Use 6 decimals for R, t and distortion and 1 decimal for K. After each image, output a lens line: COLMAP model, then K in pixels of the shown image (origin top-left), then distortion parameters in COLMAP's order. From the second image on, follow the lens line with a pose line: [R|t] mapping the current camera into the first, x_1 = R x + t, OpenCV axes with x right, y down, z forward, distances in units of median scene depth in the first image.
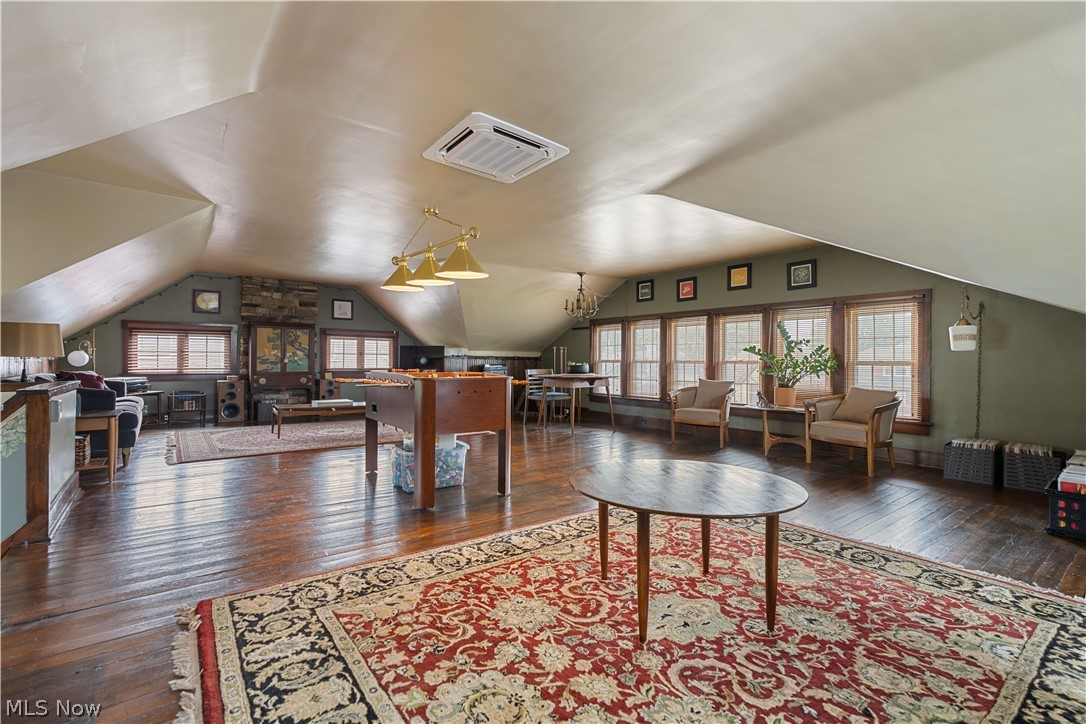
lens RADIAL K [[491.5, 0, 540.1], [0, 491.5, 362.1], [0, 0, 1]] dist [-0.004400, 0.000564]
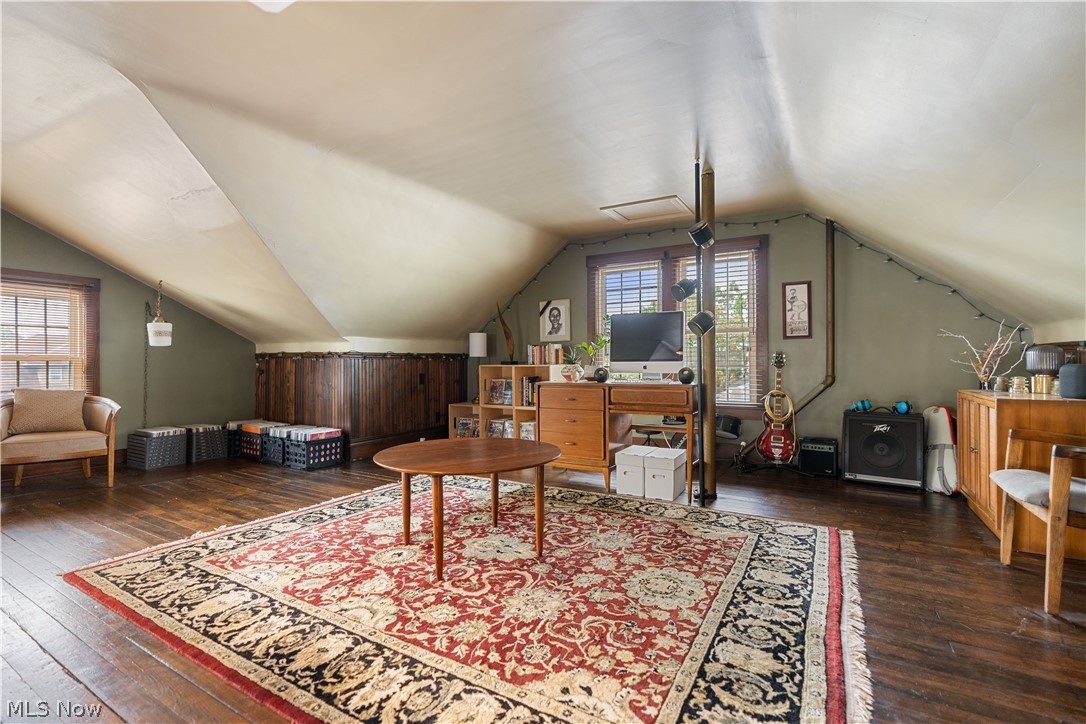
lens RADIAL K [[491.5, 0, 544.1], [0, 491.5, 362.7], [0, 0, 1]] dist [-0.004400, 0.000564]
pose [[-0.388341, -0.003478, 0.921509, -1.144707], [-0.002180, 0.999994, 0.002855, 0.019993], [-0.921513, -0.000900, -0.388346, 1.638081]]
